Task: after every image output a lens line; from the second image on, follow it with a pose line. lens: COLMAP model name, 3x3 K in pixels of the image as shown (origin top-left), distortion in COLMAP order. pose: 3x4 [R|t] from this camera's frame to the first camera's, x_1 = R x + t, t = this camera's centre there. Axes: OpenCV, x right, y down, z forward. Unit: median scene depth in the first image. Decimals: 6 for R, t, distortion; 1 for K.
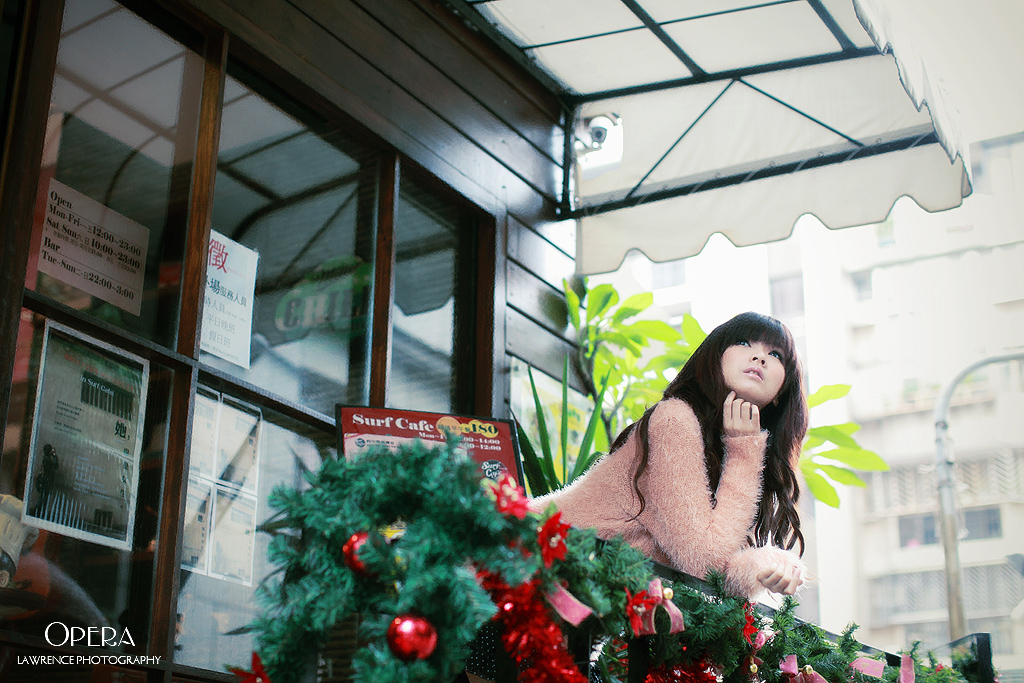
lens RADIAL K [[1494.4, 0, 512.4], [0, 1494.4, 340.8], [0, 0, 1]] dist [-0.166938, 0.042925]
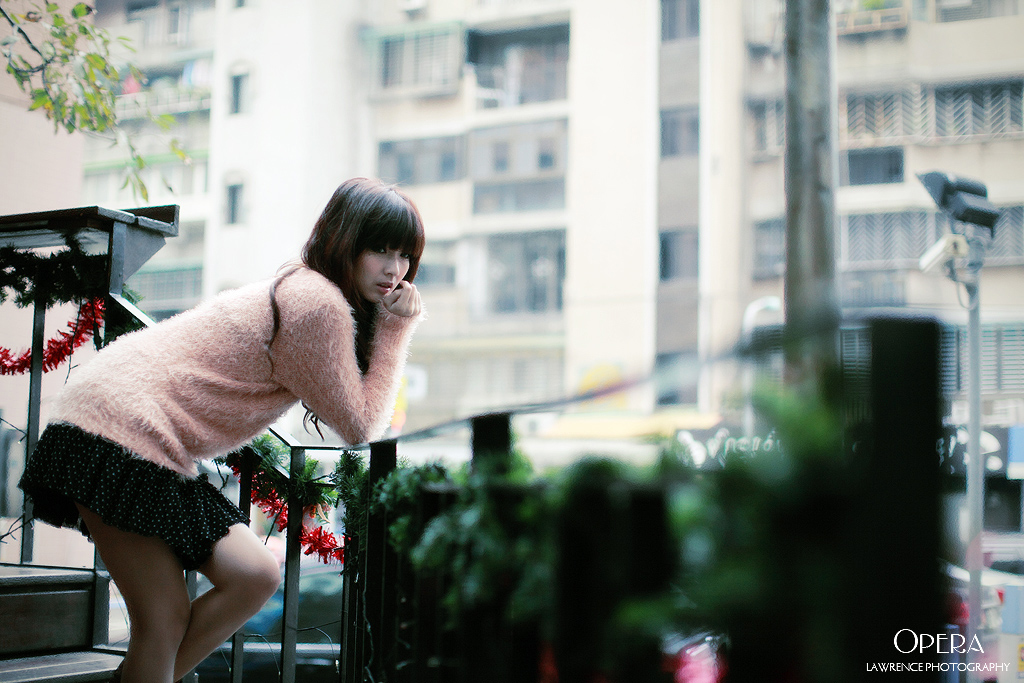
lens RADIAL K [[1494.4, 0, 512.4], [0, 1494.4, 340.8], [0, 0, 1]] dist [-0.166938, 0.042925]
pose [[0.997582, 0.018556, 0.066976, 0.035391], [-0.033947, 0.971013, 0.236604, 0.022161], [-0.060644, -0.238305, 0.969295, 0.111095]]
